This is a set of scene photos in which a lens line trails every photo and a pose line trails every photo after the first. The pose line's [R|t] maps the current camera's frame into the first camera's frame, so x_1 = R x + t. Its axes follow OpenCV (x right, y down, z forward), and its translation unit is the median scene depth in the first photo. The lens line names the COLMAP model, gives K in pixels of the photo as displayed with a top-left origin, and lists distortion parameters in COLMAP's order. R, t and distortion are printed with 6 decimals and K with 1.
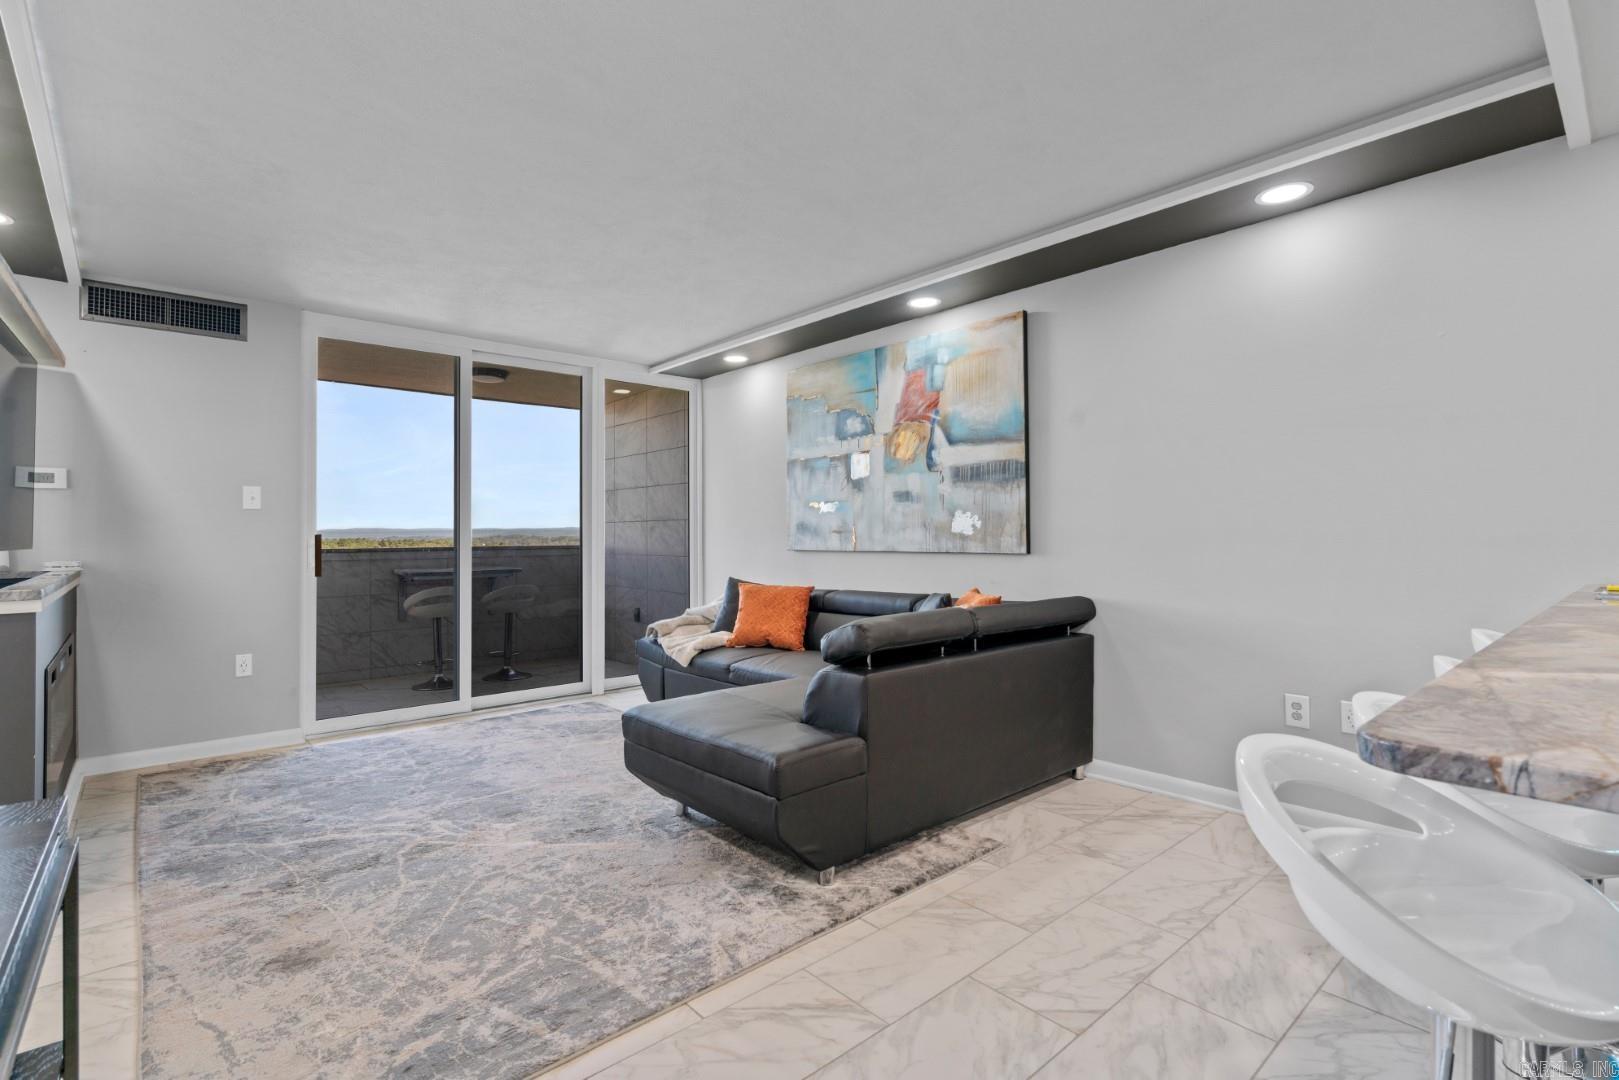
lens RADIAL K [[755.4, 0, 792.8], [0, 755.4, 522.8], [0, 0, 1]] dist [-0.000582, 0.000072]
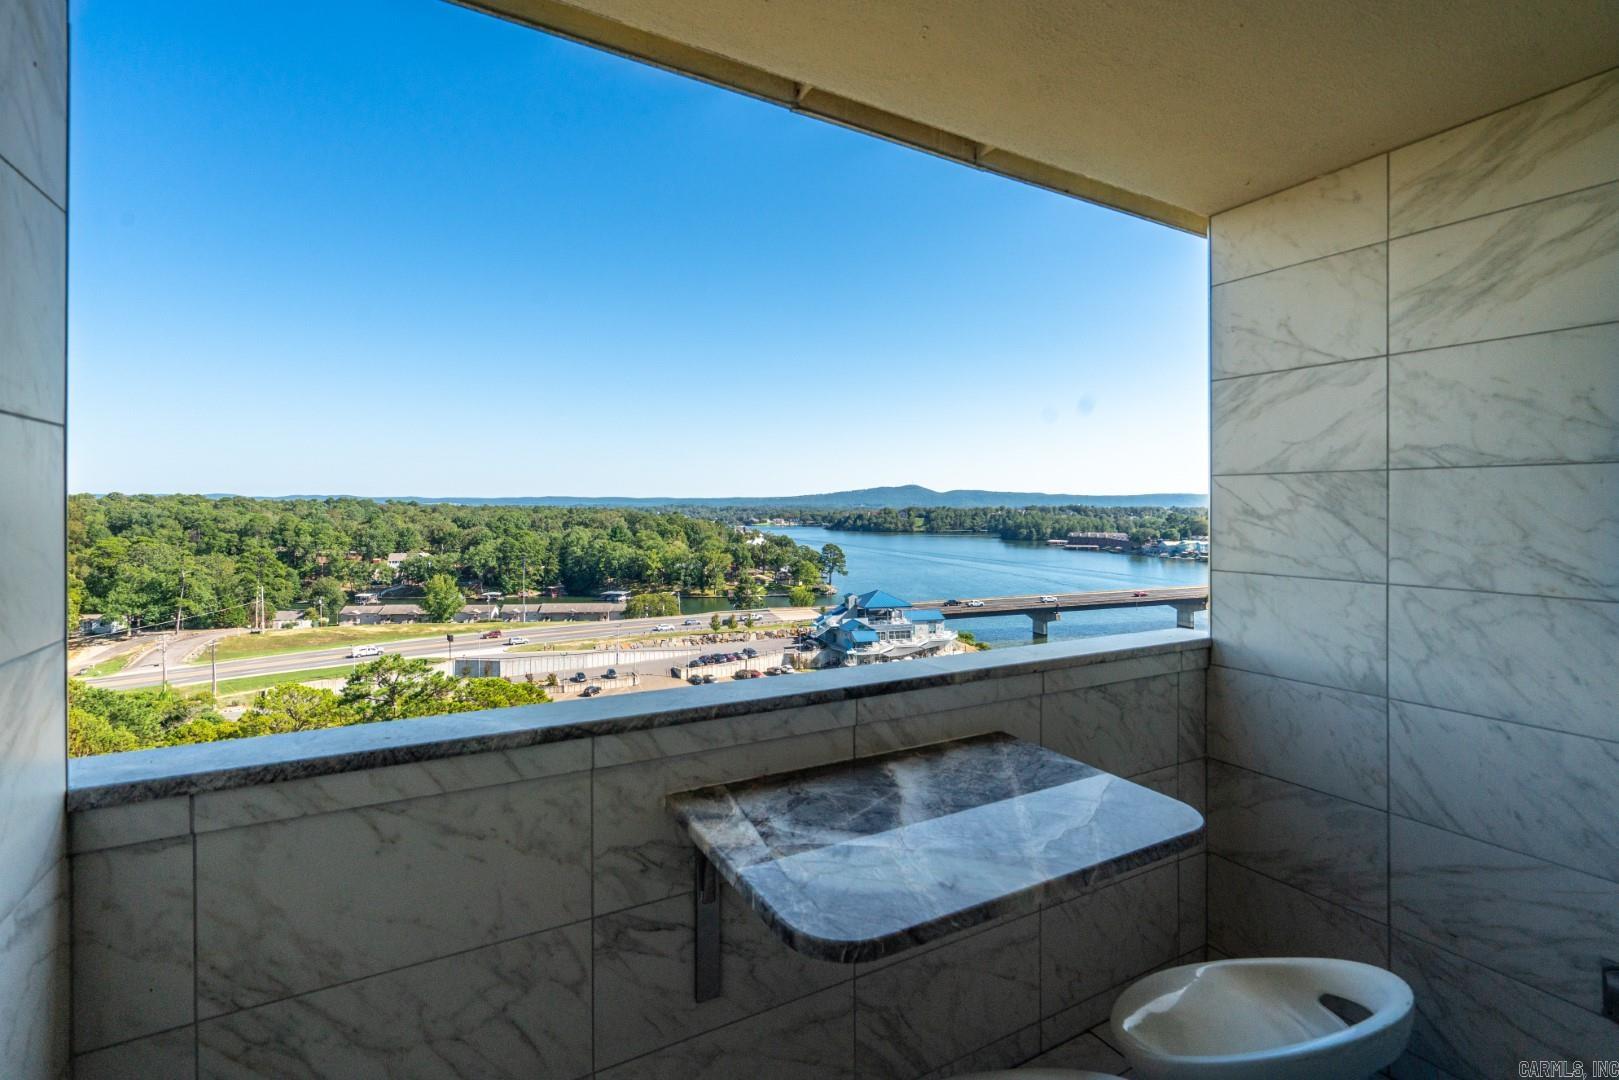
lens RADIAL K [[743.7, 0, 798.5], [0, 743.7, 526.7], [0, 0, 1]] dist [-0.000883, 0.000327]
pose [[0.980078, 0.018415, -0.197760, -0.678949], [-0.009597, 0.998920, 0.045456, -0.054743], [0.198383, -0.042653, 0.979196, 1.186893]]
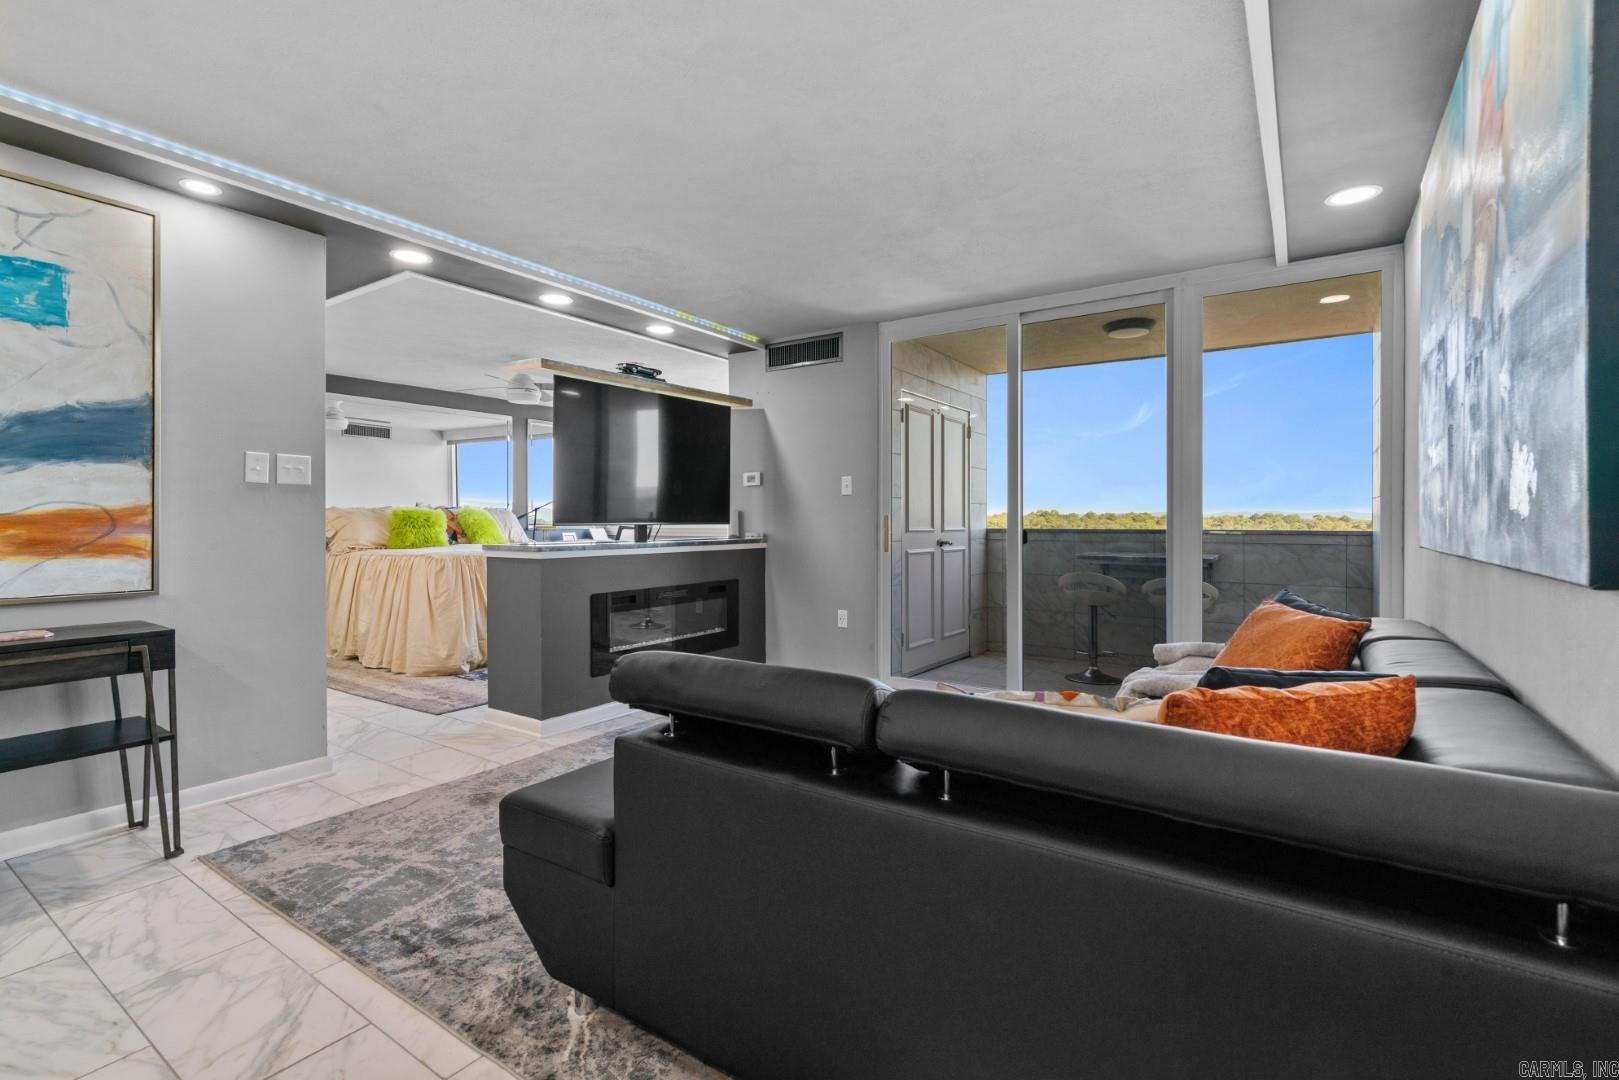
lens RADIAL K [[743.7, 0, 798.5], [0, 743.7, 526.7], [0, 0, 1]] dist [-0.000883, 0.000327]
pose [[0.250181, 0.014763, -0.968086, 0.448711], [0.015517, 0.999694, 0.019256, 0.009073], [0.968075, -0.019839, 0.249876, 0.604159]]
